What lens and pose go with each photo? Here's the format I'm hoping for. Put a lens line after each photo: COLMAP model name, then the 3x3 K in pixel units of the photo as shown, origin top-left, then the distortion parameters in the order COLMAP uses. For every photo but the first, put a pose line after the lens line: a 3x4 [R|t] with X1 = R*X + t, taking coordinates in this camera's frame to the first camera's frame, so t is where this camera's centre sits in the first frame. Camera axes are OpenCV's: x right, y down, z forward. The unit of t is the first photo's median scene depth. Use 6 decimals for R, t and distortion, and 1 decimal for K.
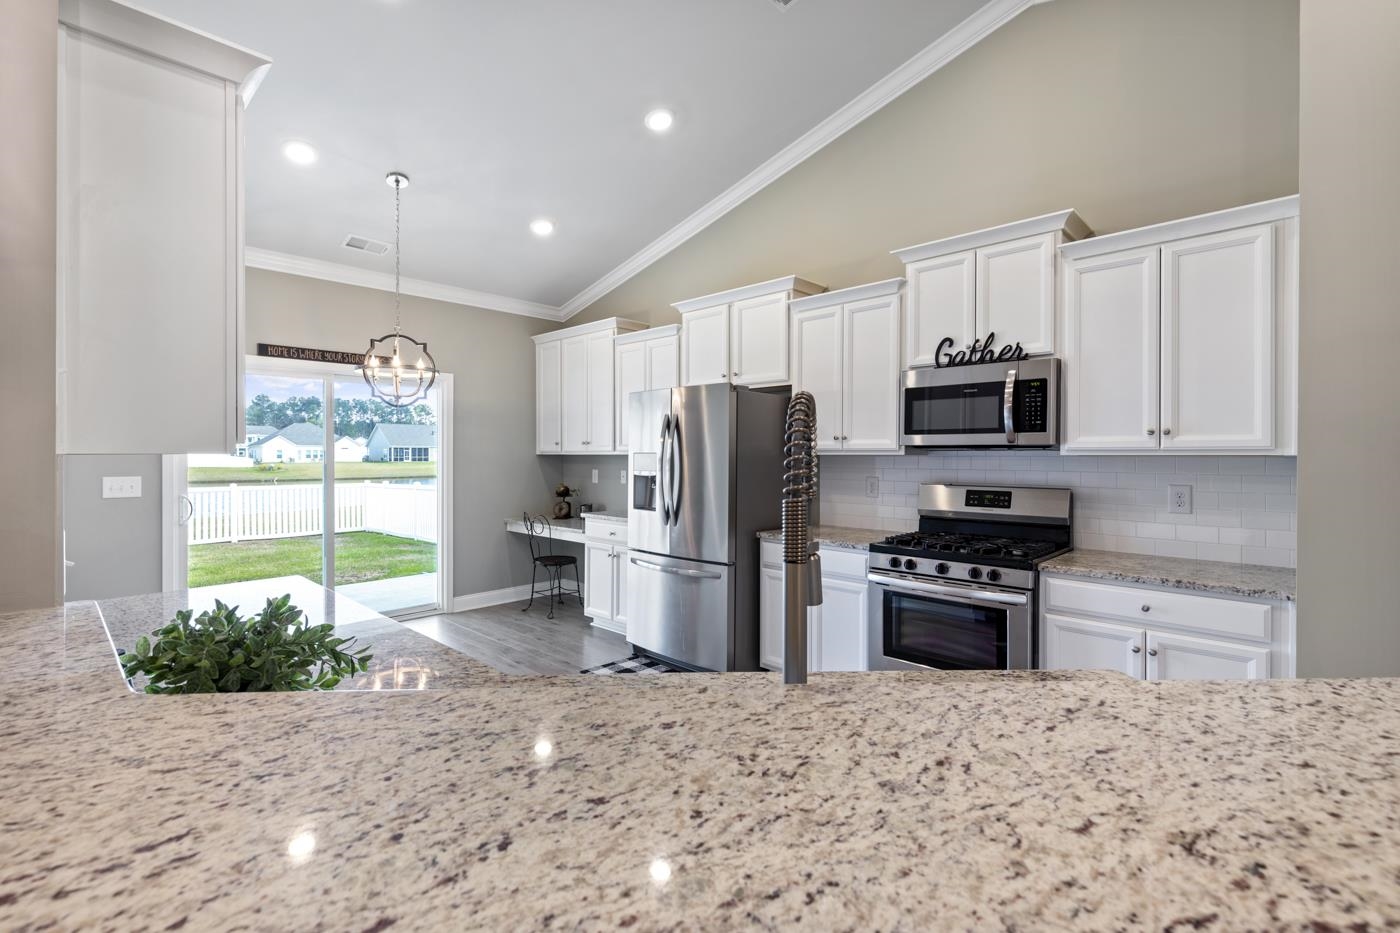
lens RADIAL K [[640.7, 0, 709.0], [0, 640.7, 459.0], [0, 0, 1]] dist [0.009557, -0.002565]
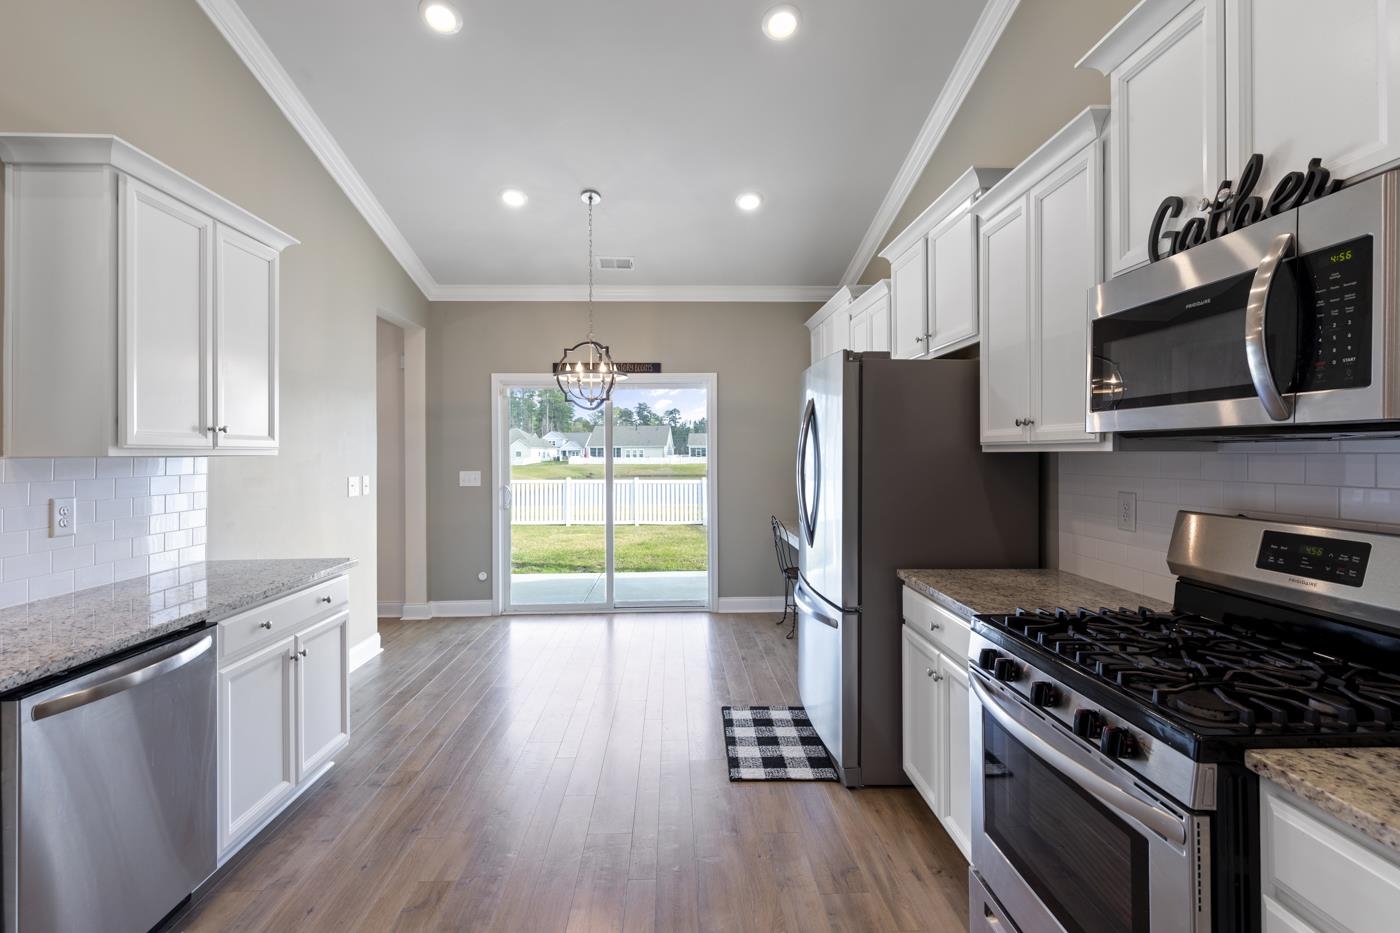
lens RADIAL K [[640.7, 0, 695.6], [0, 640.7, 446.9], [0, 0, 1]] dist [0.009557, -0.002565]
pose [[0.718673, -0.012508, -0.695236, 0.375819], [0.003744, 0.999893, -0.014120, -0.003594], [0.695338, 0.007545, 0.718643, 0.362594]]
